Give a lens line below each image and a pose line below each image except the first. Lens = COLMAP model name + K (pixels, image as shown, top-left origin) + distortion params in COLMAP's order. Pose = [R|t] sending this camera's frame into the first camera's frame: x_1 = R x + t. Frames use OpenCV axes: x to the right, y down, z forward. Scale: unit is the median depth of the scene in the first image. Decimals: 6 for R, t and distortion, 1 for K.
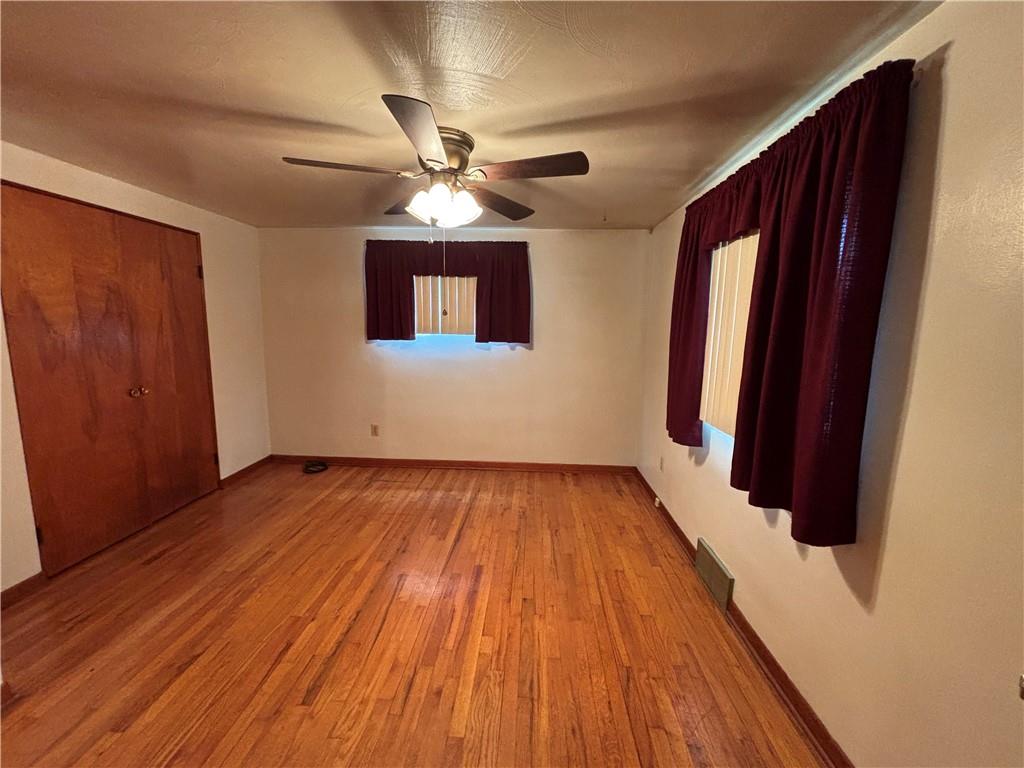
lens RADIAL K [[410.8, 0, 511.9], [0, 410.8, 384.1], [0, 0, 1]] dist [0.001084, -0.000966]
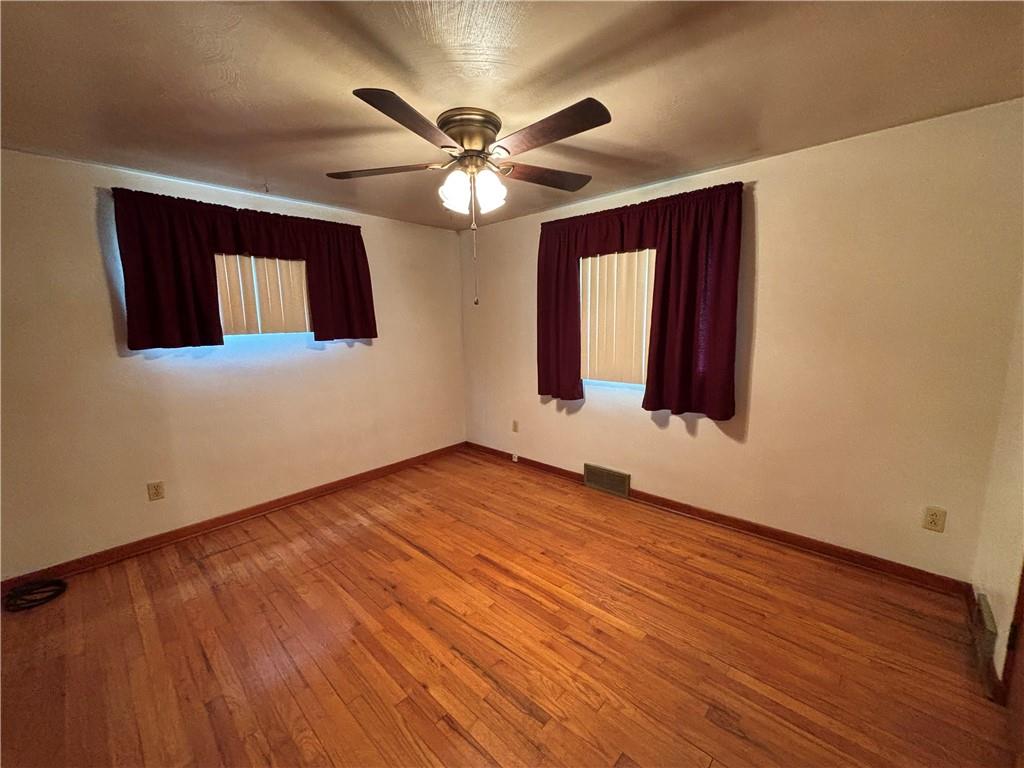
lens RADIAL K [[410.8, 0, 515.3], [0, 410.8, 381.6], [0, 0, 1]] dist [0.001084, -0.000966]
pose [[0.640460, -0.147762, 0.753643, -0.539980], [0.143586, 0.987051, 0.071503, -0.026821], [-0.754449, 0.062418, 0.653383, 0.188007]]
